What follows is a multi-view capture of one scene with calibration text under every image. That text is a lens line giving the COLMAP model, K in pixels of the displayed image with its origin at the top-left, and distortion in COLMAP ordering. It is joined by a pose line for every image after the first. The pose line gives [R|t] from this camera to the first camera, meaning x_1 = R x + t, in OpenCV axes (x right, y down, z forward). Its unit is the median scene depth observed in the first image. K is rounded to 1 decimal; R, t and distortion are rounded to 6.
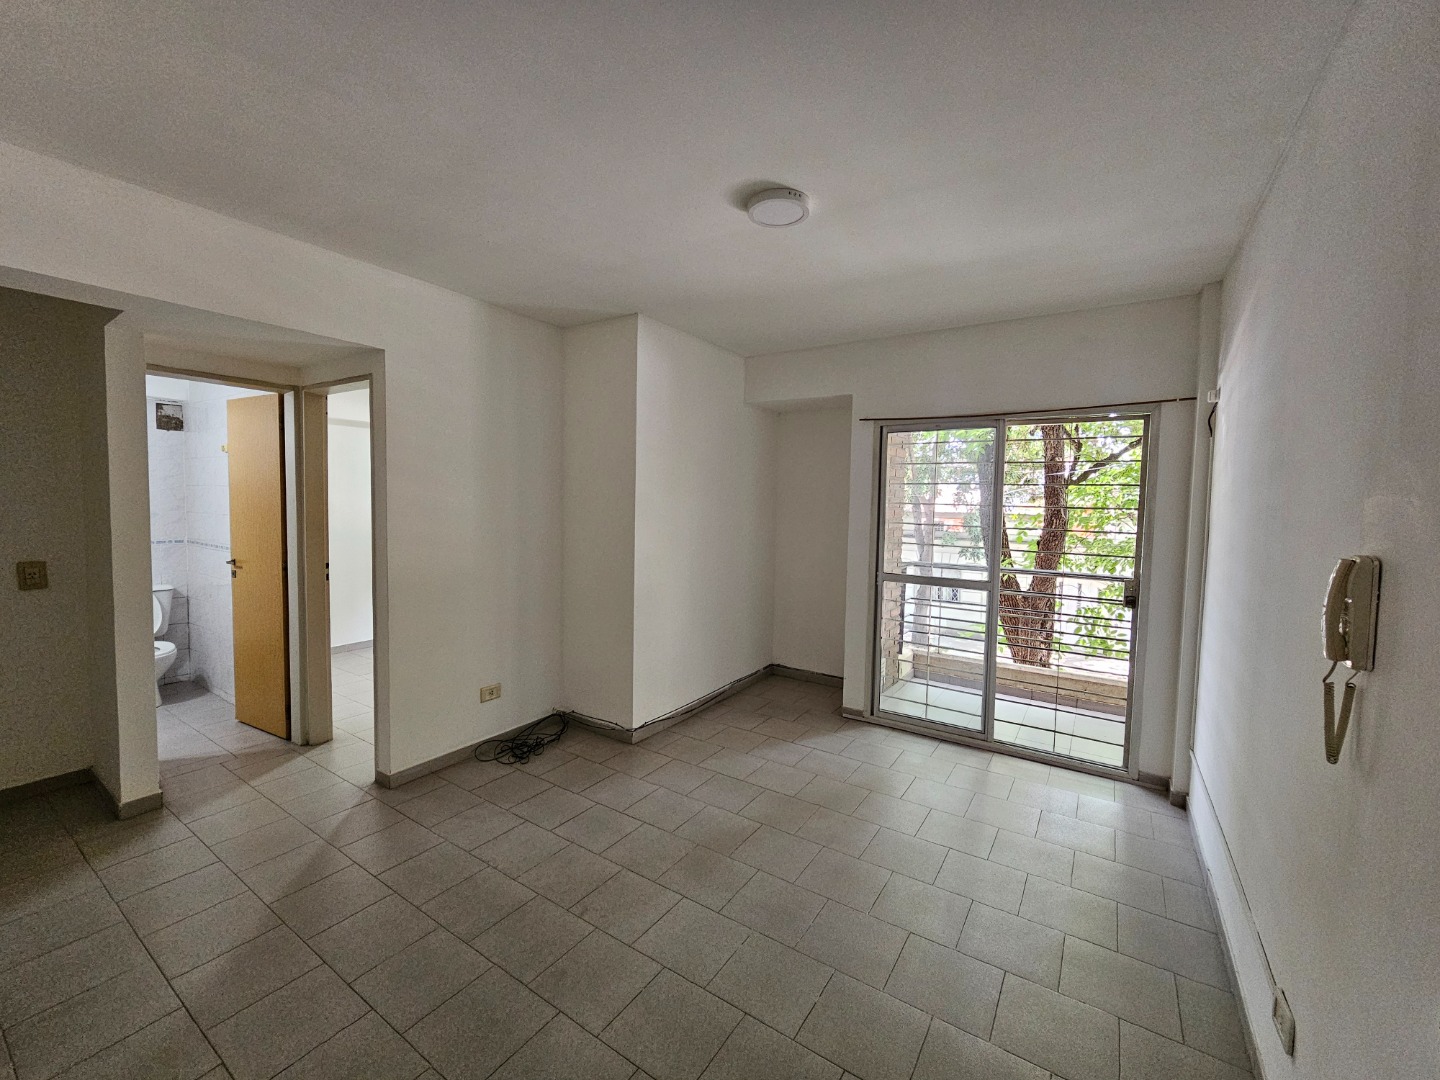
lens RADIAL K [[592.9, 0, 720.6], [0, 592.9, 535.1], [0, 0, 1]] dist [-0.001180, 0.000923]
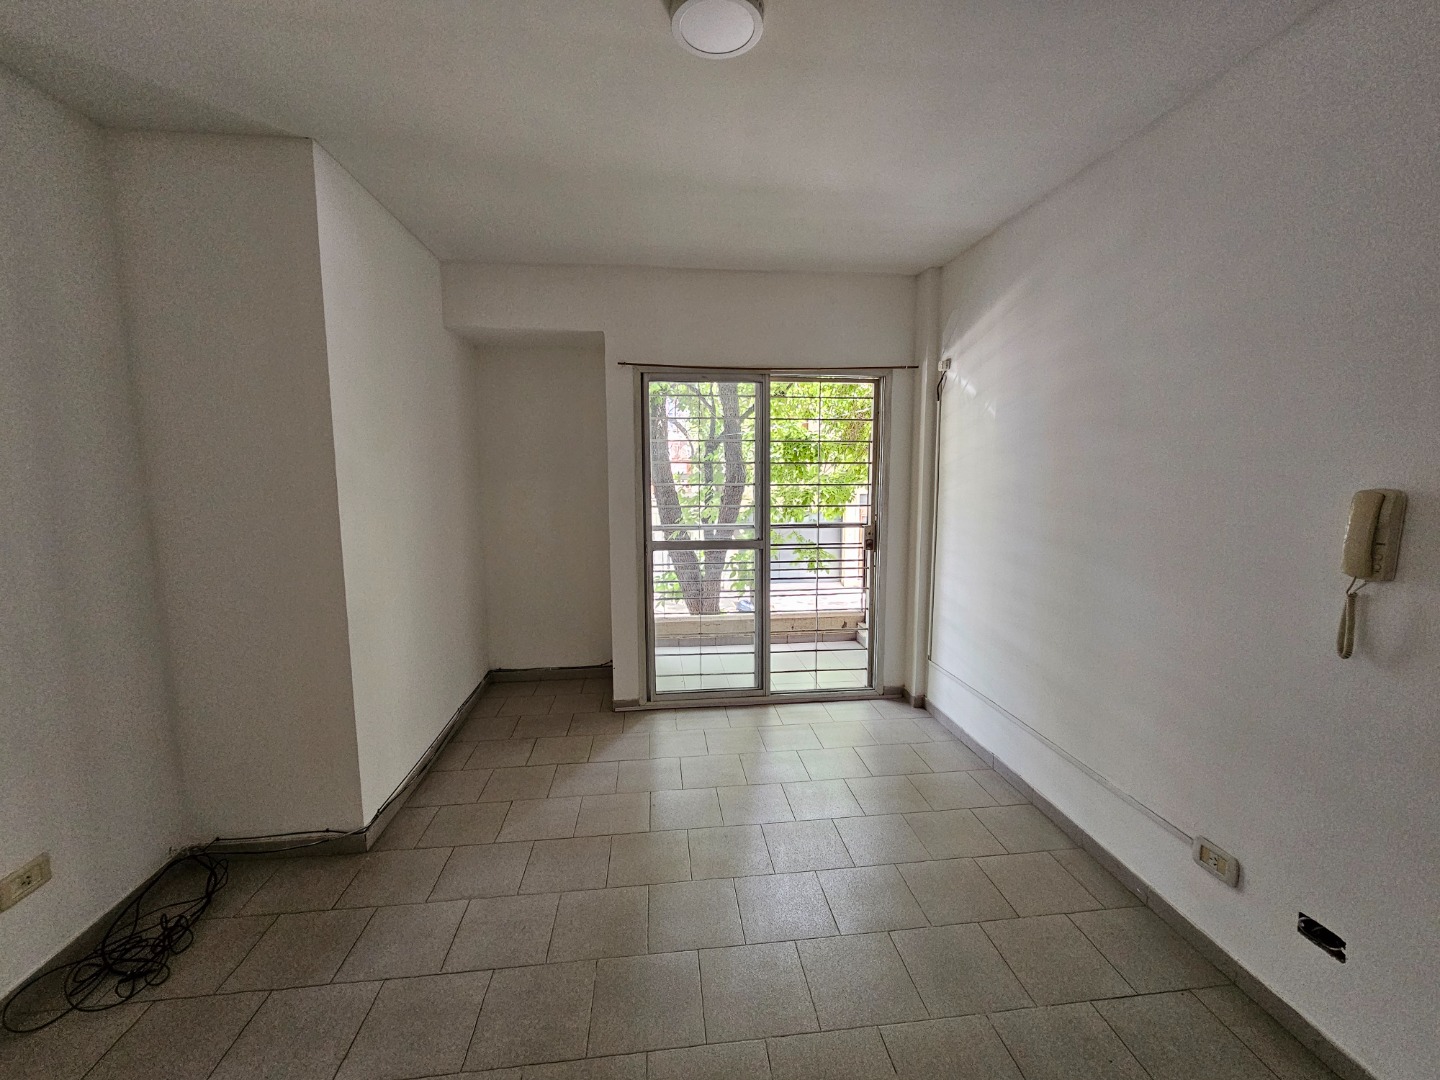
lens RADIAL K [[592.9, 0, 720.6], [0, 592.9, 535.1], [0, 0, 1]] dist [-0.001180, 0.000923]
pose [[0.764024, -0.097507, 0.637777, -0.229328], [0.056769, 0.994840, 0.084090, -0.016017], [-0.642685, -0.028041, 0.765617, 0.277767]]
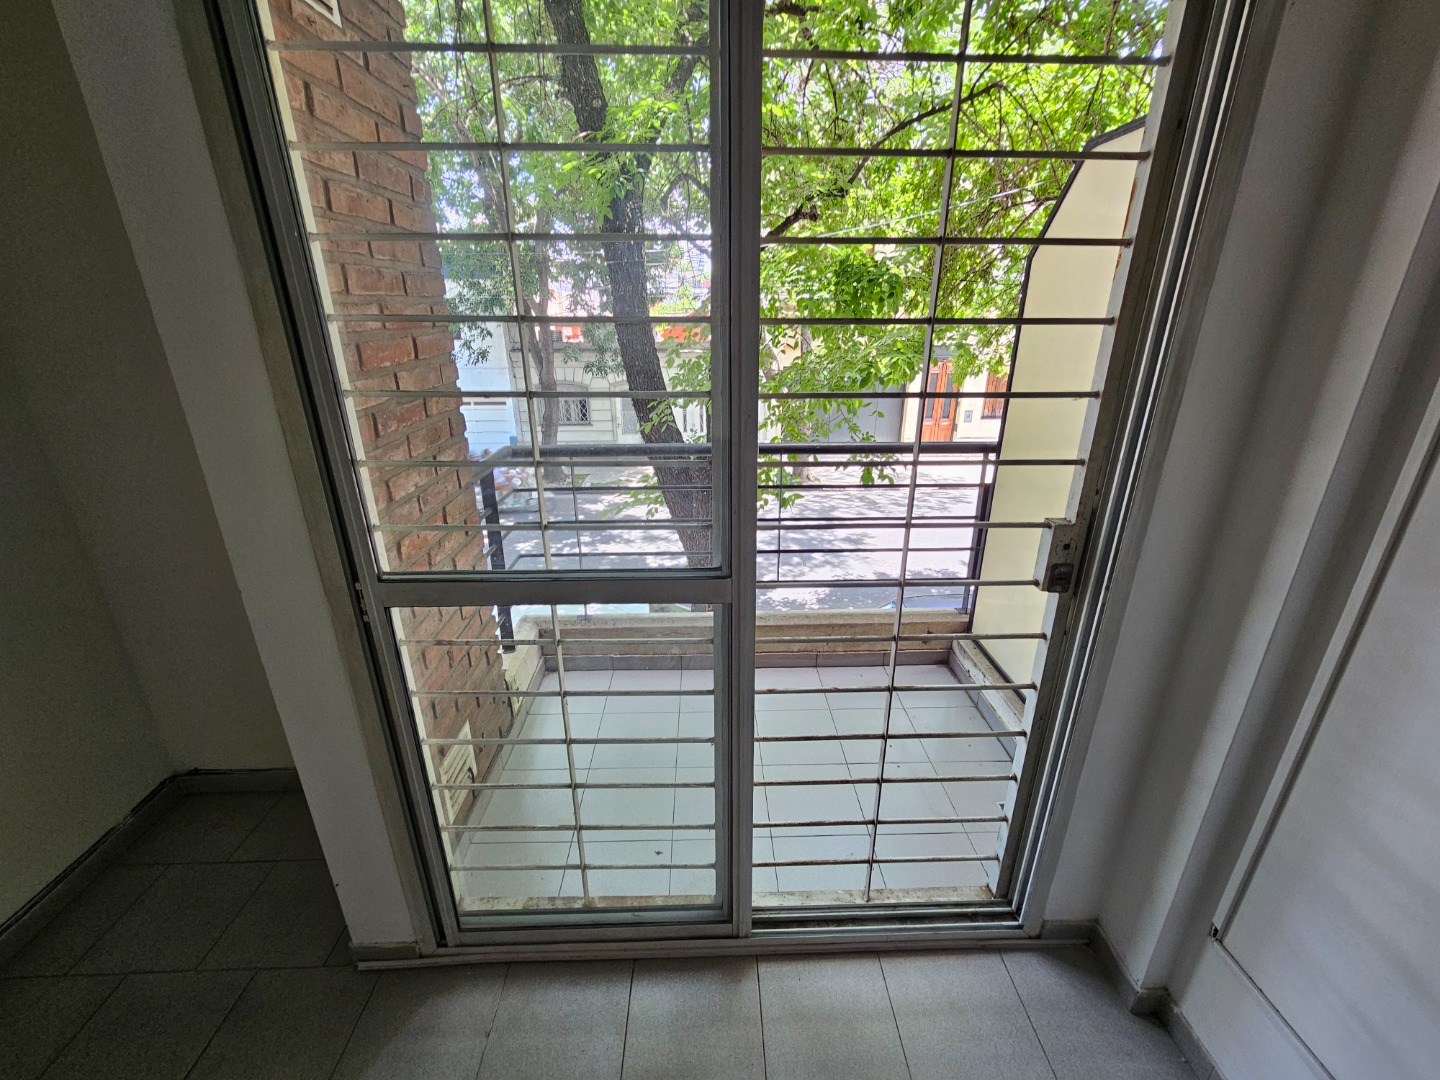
lens RADIAL K [[578.5, 0, 721.1], [0, 578.5, 533.6], [0, 0, 1]] dist [0.019499, 0.000220]
pose [[0.816763, -0.229245, 0.529476, 0.287869], [0.052227, 0.943286, 0.327846, -0.044582], [-0.574605, -0.240120, 0.782414, 0.751187]]
